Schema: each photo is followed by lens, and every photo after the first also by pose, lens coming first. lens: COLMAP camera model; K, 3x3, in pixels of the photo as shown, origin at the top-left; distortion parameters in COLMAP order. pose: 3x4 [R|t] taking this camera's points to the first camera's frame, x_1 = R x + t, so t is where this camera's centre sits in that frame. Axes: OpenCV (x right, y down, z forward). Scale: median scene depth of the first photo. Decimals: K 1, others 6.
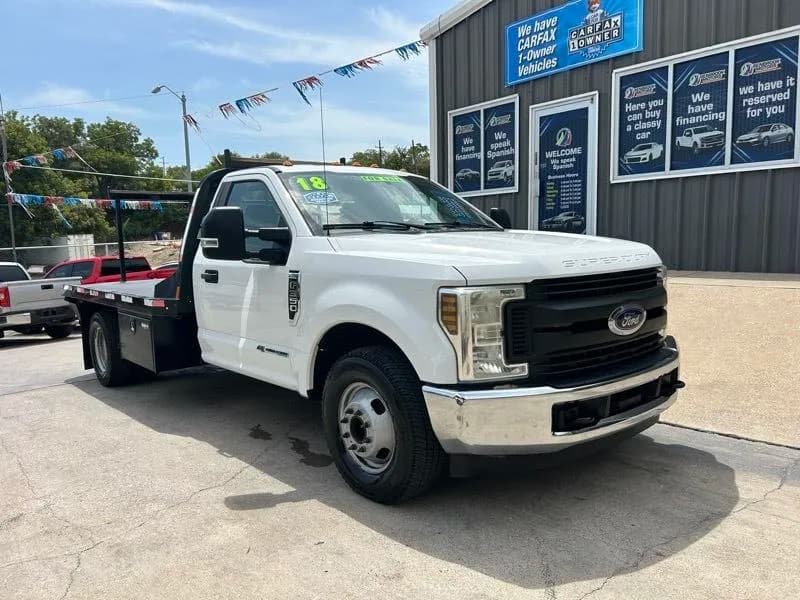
lens RADIAL K [[579.2, 0, 400.0], [0, 579.2, 300.0], [0, 0, 1]] dist [-0.003980, 0.008025]
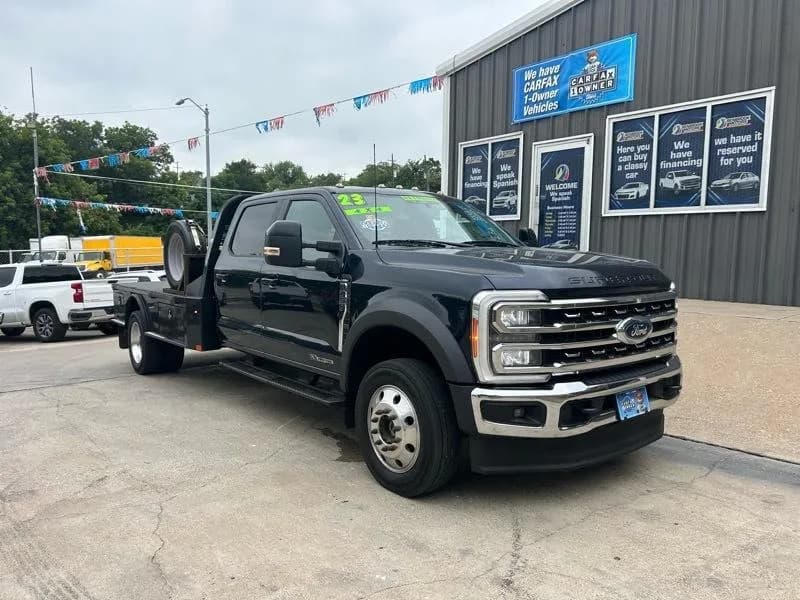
lens RADIAL K [[579.2, 0, 400.0], [0, 579.2, 300.0], [0, 0, 1]] dist [-0.003980, 0.008025]
pose [[0.999201, 0.038027, -0.012298, -0.004764], [-0.038280, 0.999045, -0.021084, -0.002089], [0.011485, 0.021538, 0.999702, -0.108737]]
